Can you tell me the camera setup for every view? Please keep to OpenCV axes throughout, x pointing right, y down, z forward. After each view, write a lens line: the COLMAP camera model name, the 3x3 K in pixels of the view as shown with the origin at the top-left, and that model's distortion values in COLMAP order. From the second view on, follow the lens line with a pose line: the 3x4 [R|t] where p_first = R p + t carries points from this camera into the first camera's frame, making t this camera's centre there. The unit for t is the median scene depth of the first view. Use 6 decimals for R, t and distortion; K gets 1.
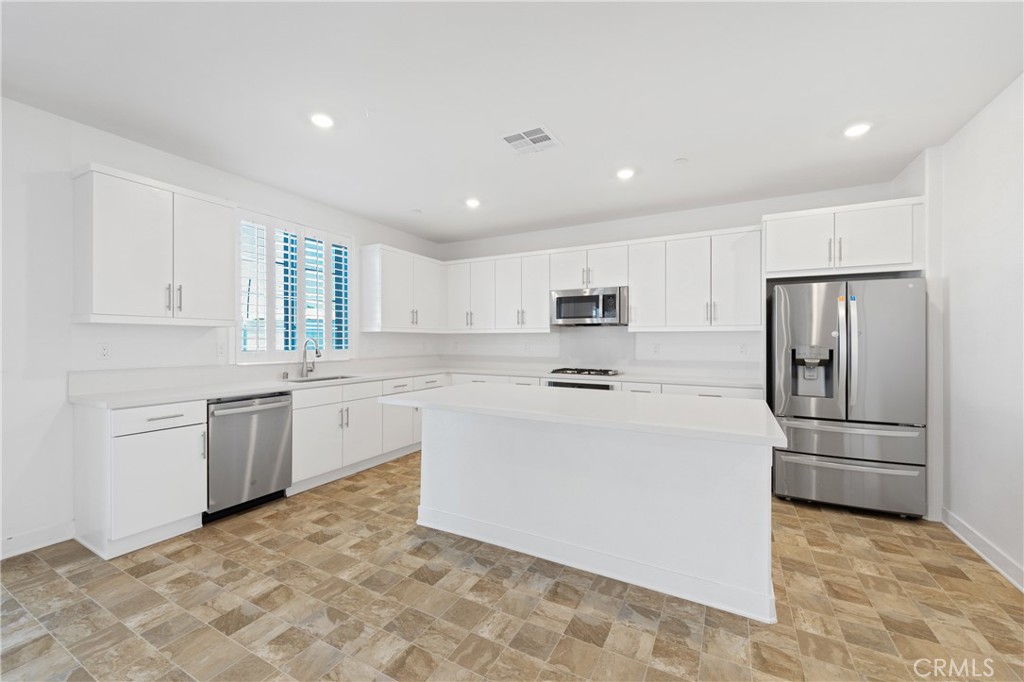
lens RADIAL K [[400.6, 0, 494.2], [0, 400.6, 341.3], [0, 0, 1]] dist [-0.003441, -0.000064]
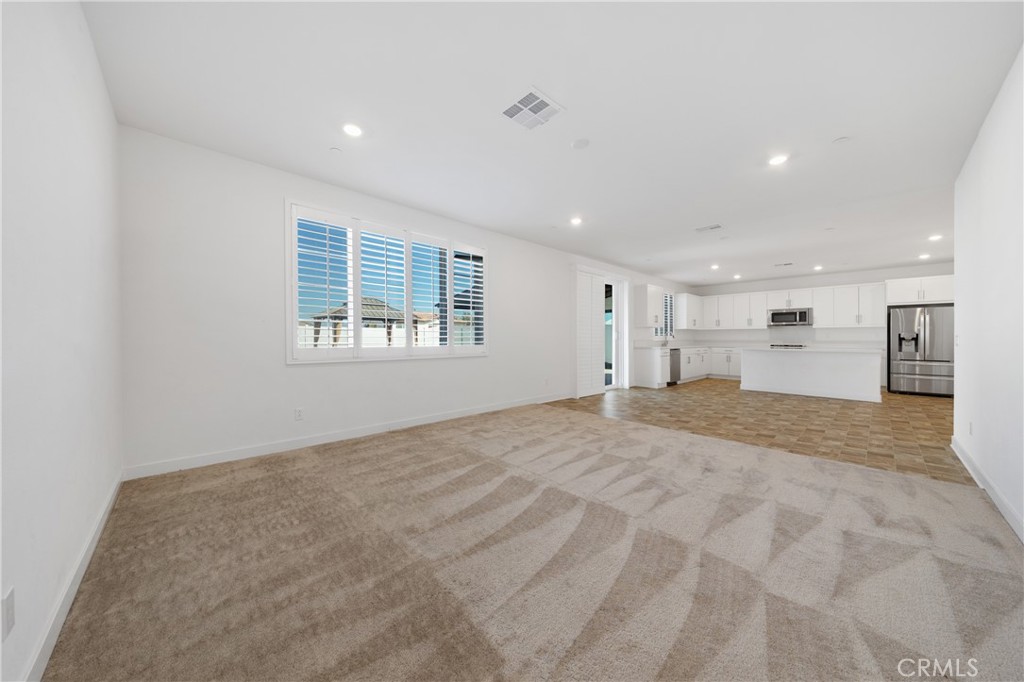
lens RADIAL K [[343.0, 0, 508.5], [0, 343.0, 338.2], [0, 0, 1]] dist [0.006679, 0.000042]
pose [[0.952625, 0.001303, -0.304143, -0.764336], [-0.001726, 0.999998, -0.001124, 0.041888], [0.304141, 0.001595, 0.952626, -1.486522]]
